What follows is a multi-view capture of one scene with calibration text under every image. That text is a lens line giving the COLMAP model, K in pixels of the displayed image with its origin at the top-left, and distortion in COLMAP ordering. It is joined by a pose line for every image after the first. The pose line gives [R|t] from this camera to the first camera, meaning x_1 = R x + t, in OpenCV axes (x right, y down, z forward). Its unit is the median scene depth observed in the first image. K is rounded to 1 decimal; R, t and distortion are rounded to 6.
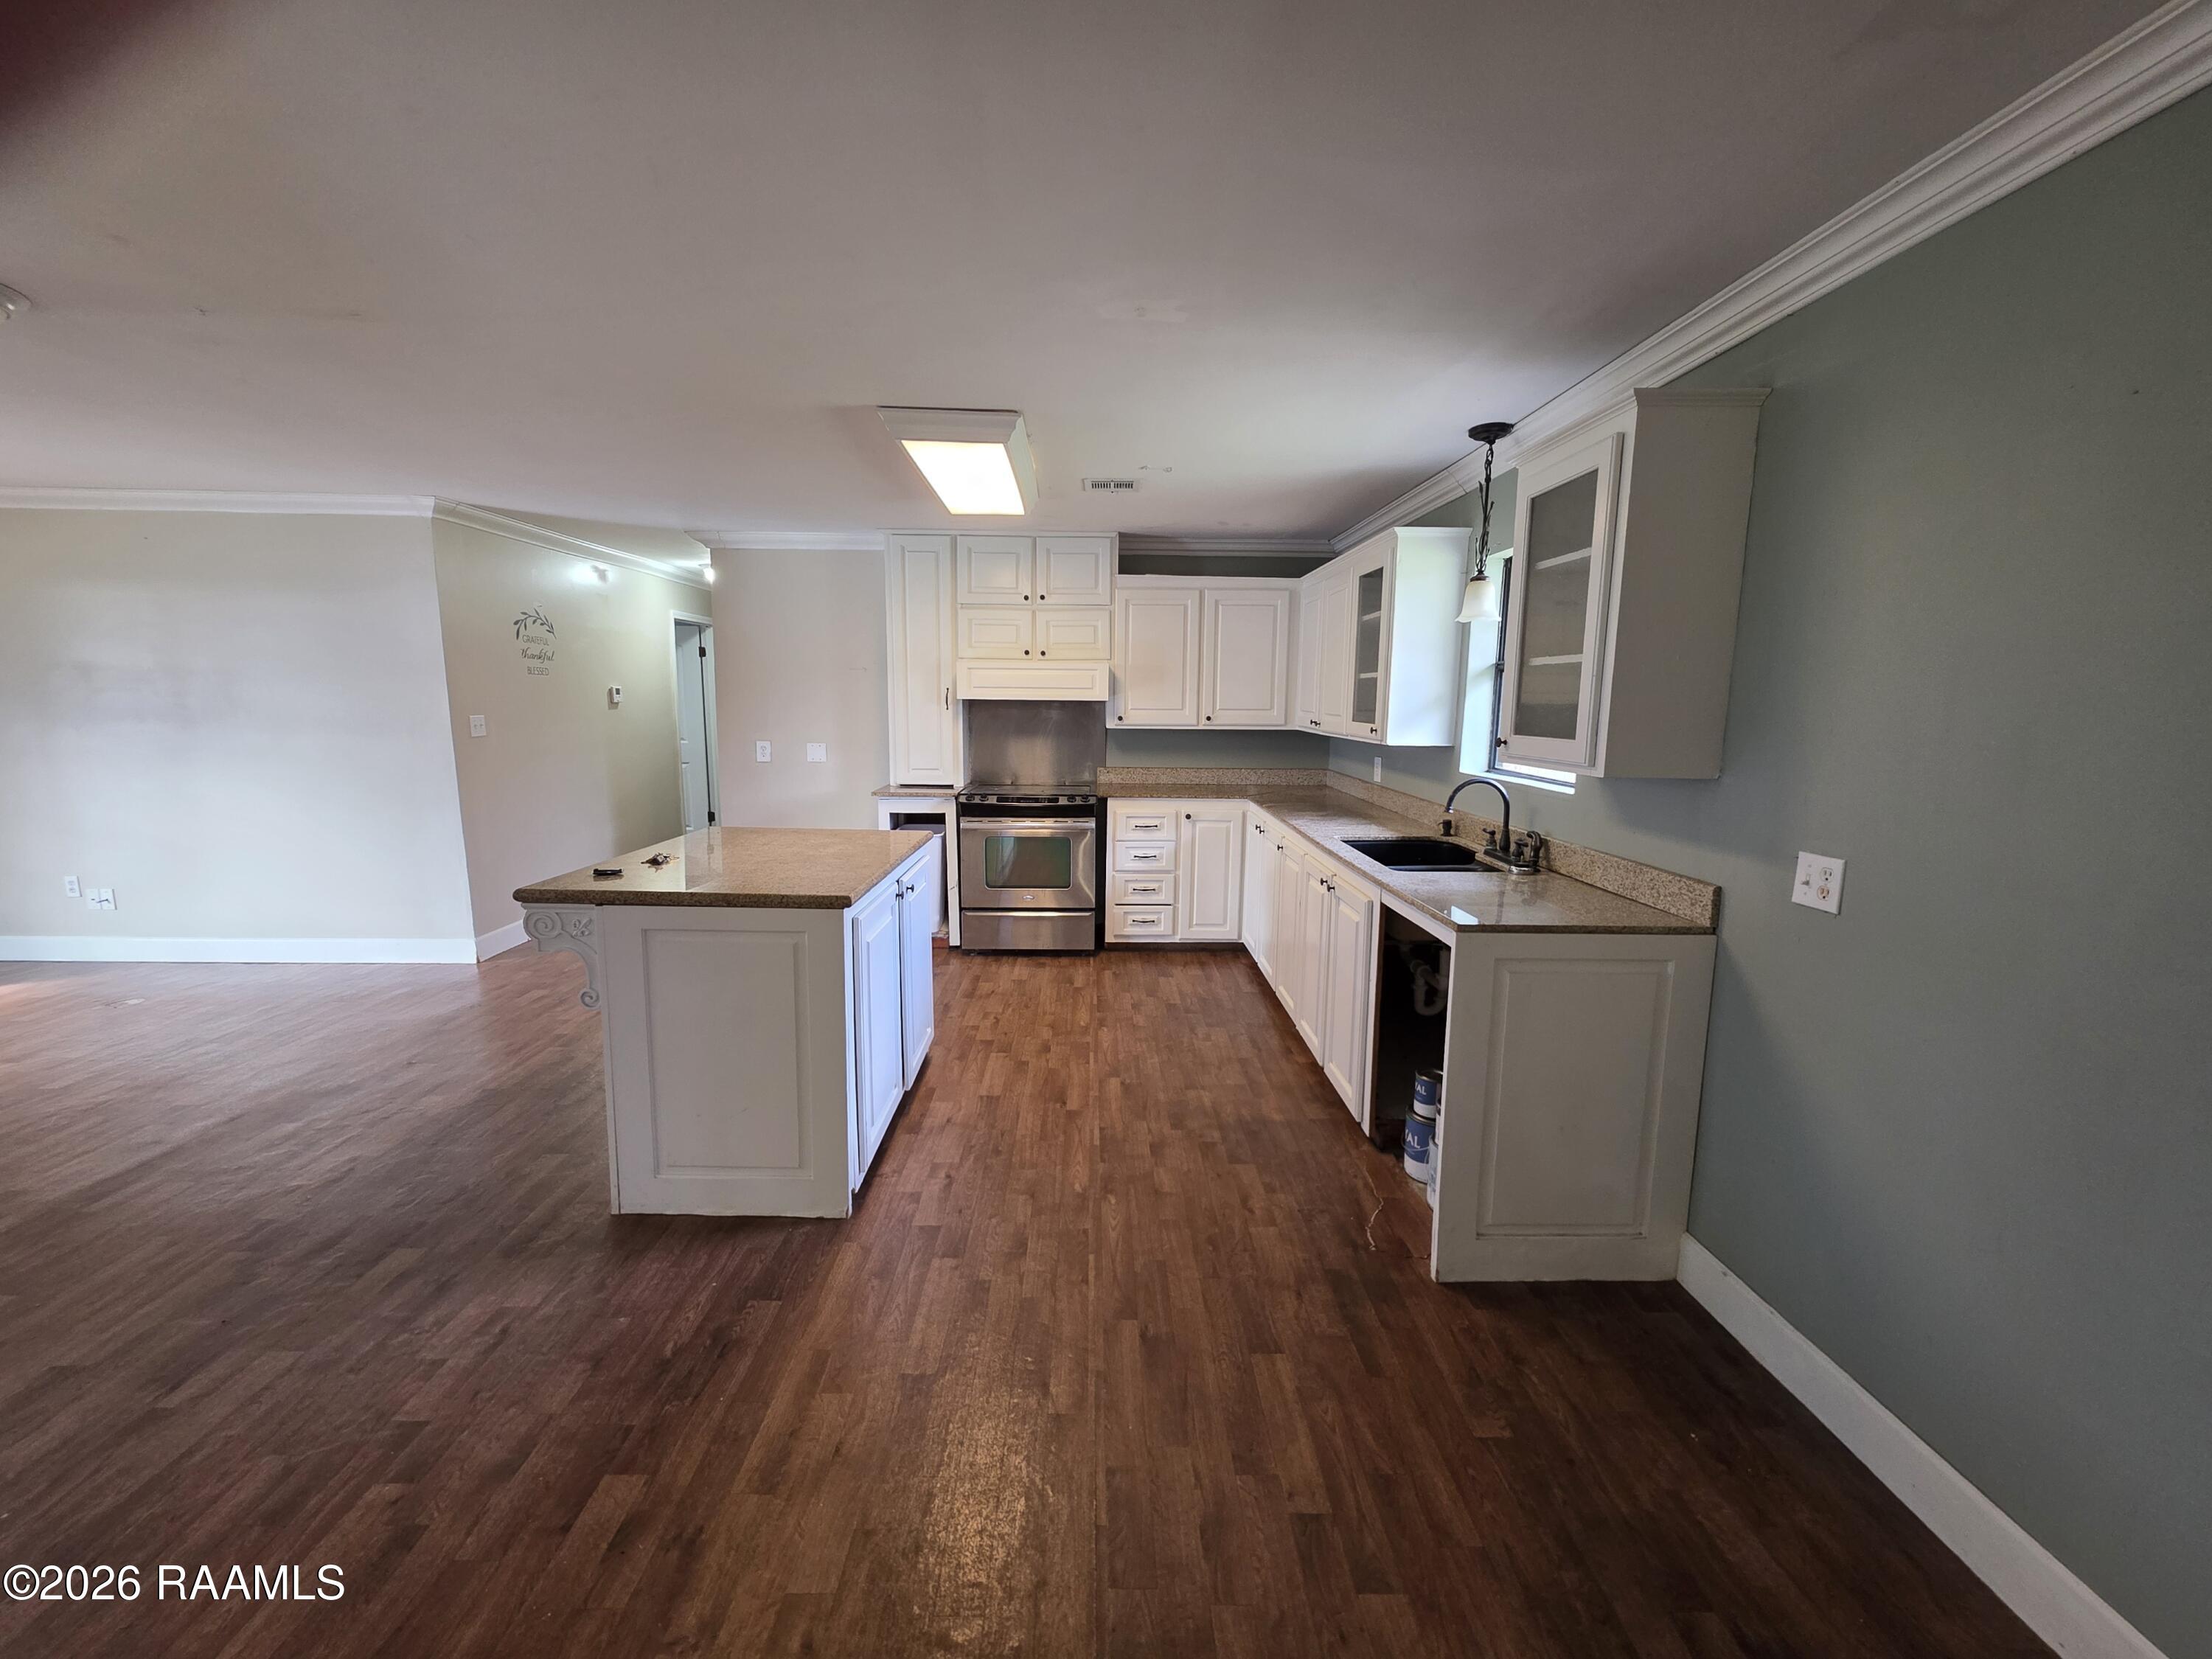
lens RADIAL K [[882.1, 0, 1098.5], [0, 882.1, 824.3], [0, 0, 1]] dist [0.002031, 0.000261]
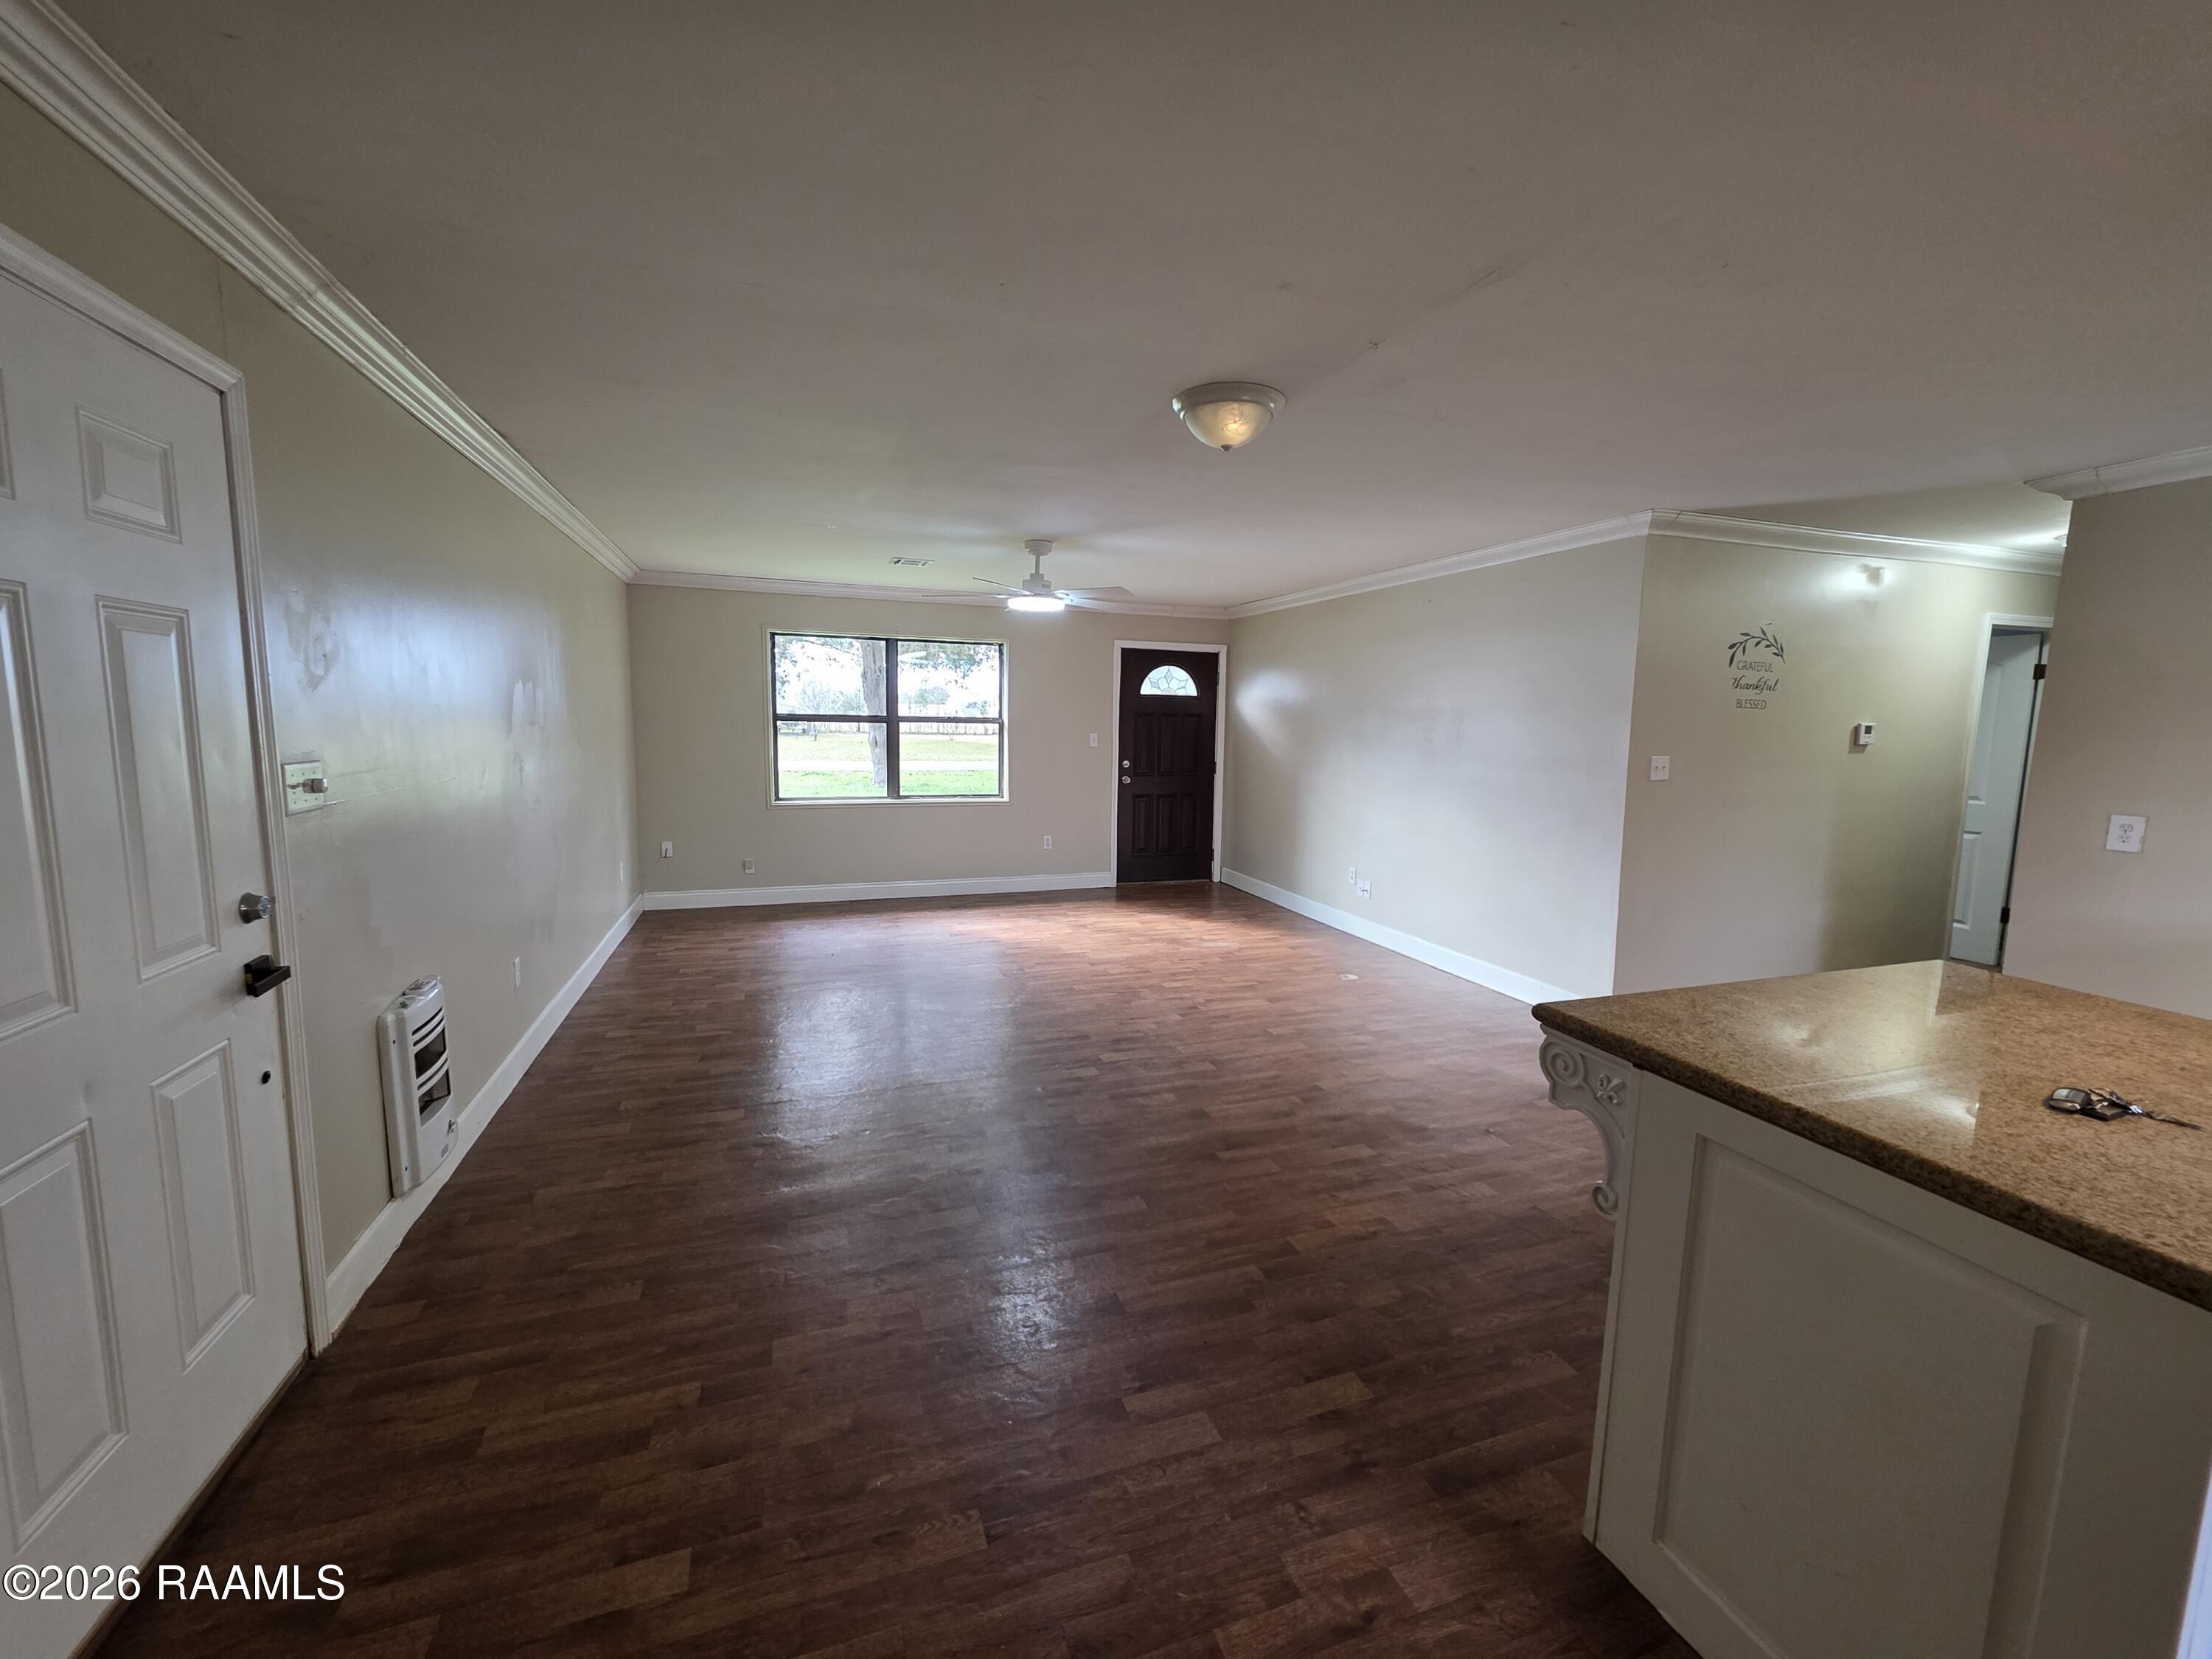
lens RADIAL K [[882.1, 0, 1098.8], [0, 882.1, 820.9], [0, 0, 1]] dist [0.002031, 0.000261]
pose [[0.320785, 0.102808, -0.941556, -0.083947], [-0.146504, 0.987513, 0.057913, -0.043589], [0.935753, 0.119365, 0.331841, 0.296427]]
